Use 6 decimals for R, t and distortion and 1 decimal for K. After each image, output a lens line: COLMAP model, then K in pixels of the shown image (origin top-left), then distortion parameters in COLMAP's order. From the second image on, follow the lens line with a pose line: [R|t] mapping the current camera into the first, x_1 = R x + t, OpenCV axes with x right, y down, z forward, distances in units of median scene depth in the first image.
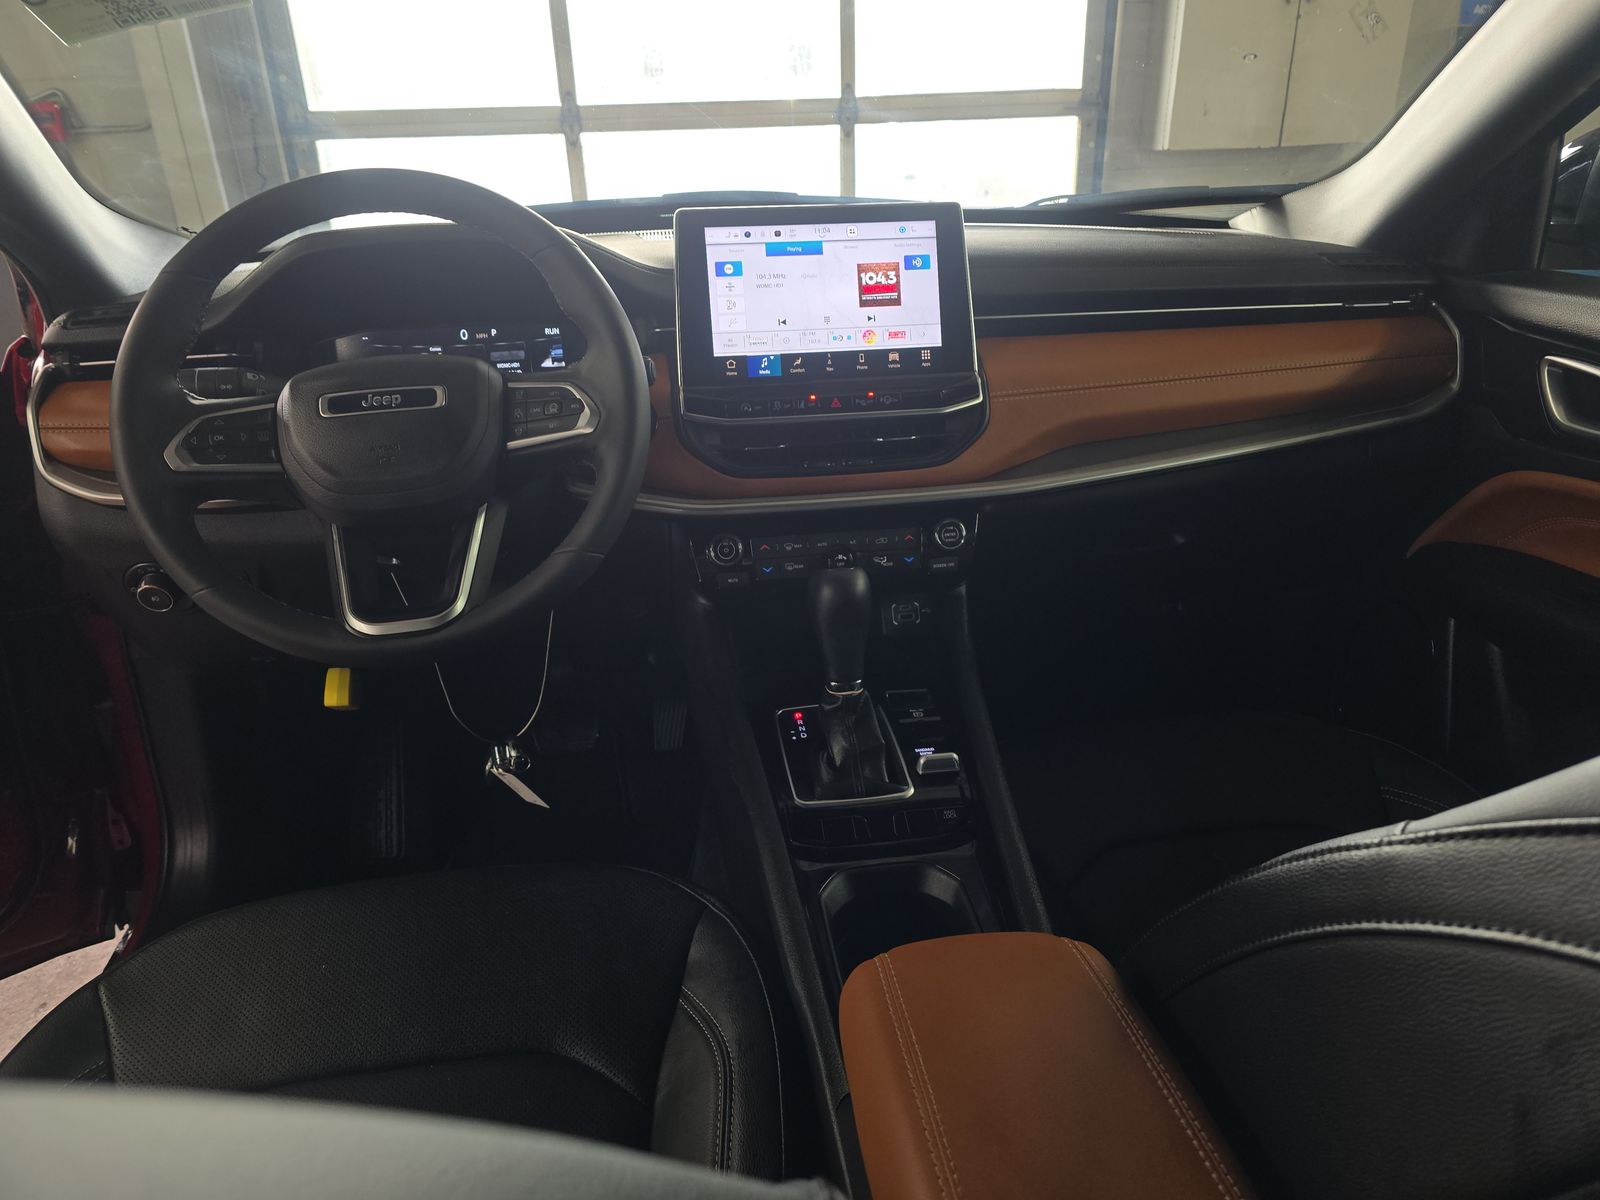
lens RADIAL K [[1082.9, 0, 800.9], [0, 1082.9, 601.3], [0, 0, 1]] dist [0.125930, -0.094673]
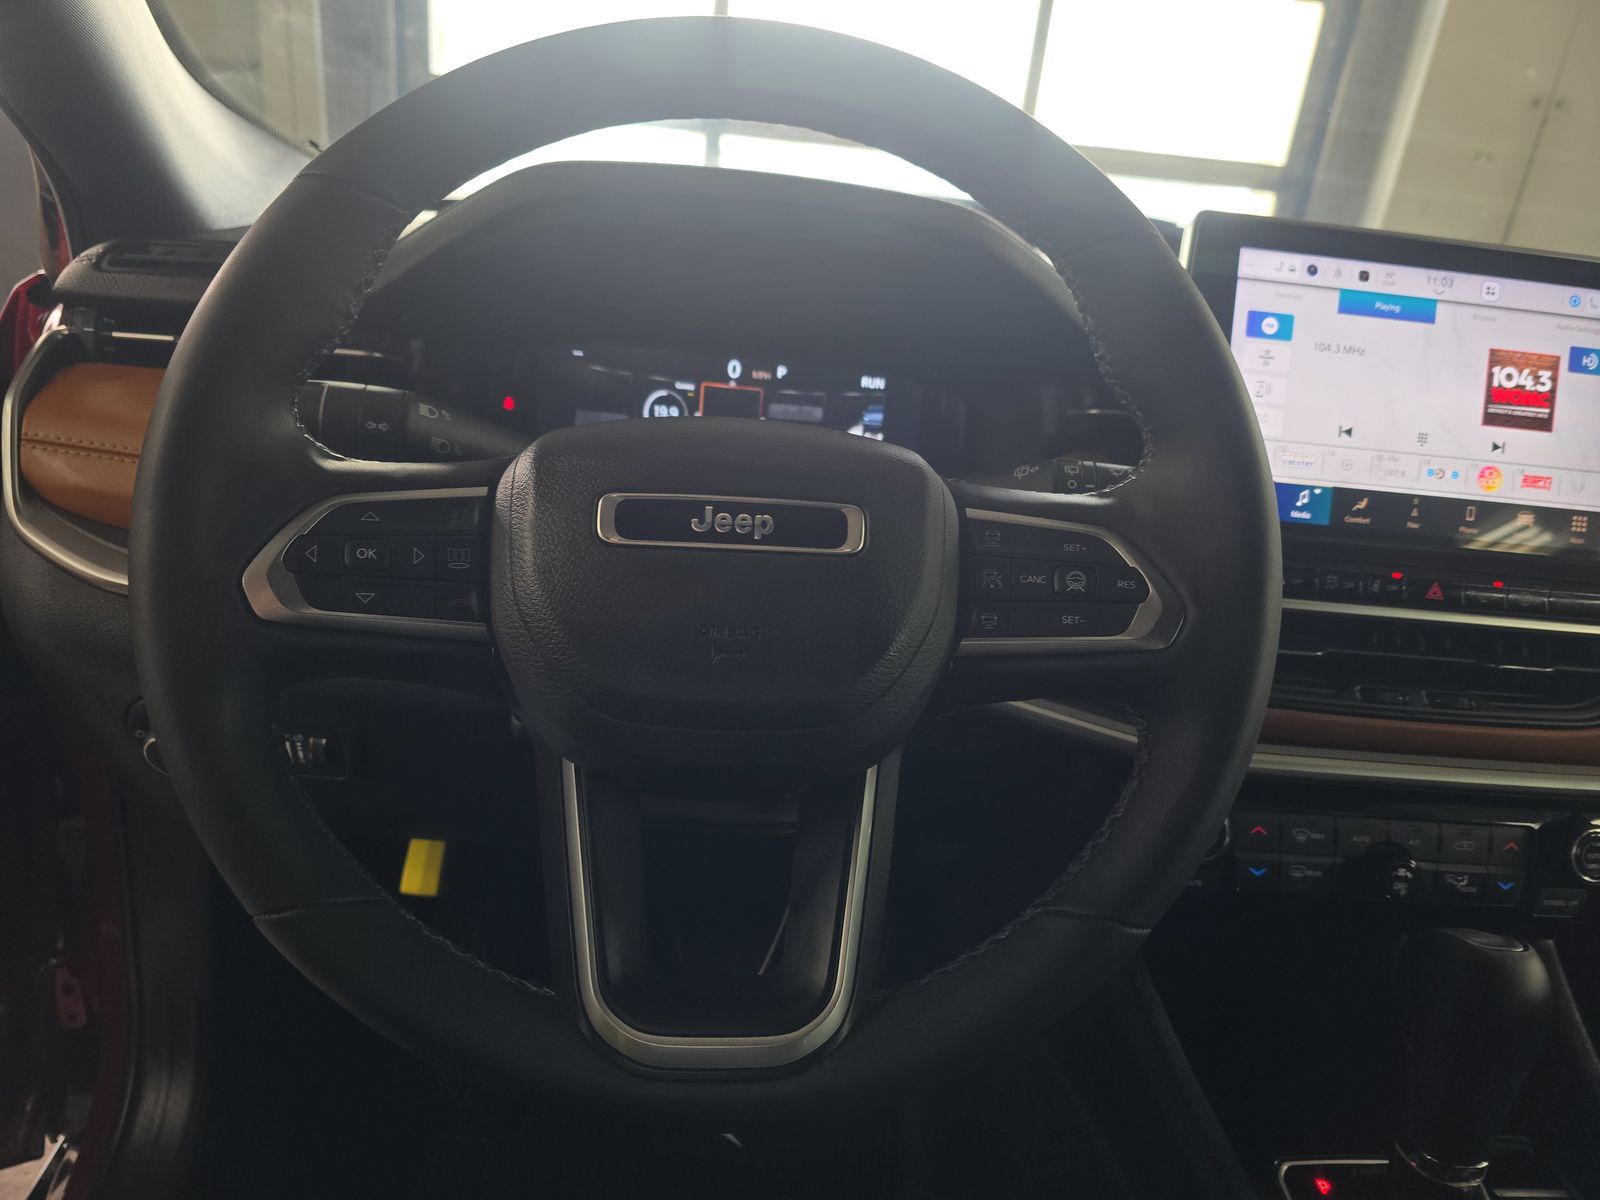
lens RADIAL K [[1059.6, 0, 802.4], [0, 1059.6, 615.9], [0, 0, 1]] dist [0.084664, -0.070748]
pose [[0.988969, 0.148121, 0.001037, -0.276232], [-0.148081, 0.988822, -0.017435, -0.112481], [-0.003608, 0.017089, 0.999847, 0.453129]]
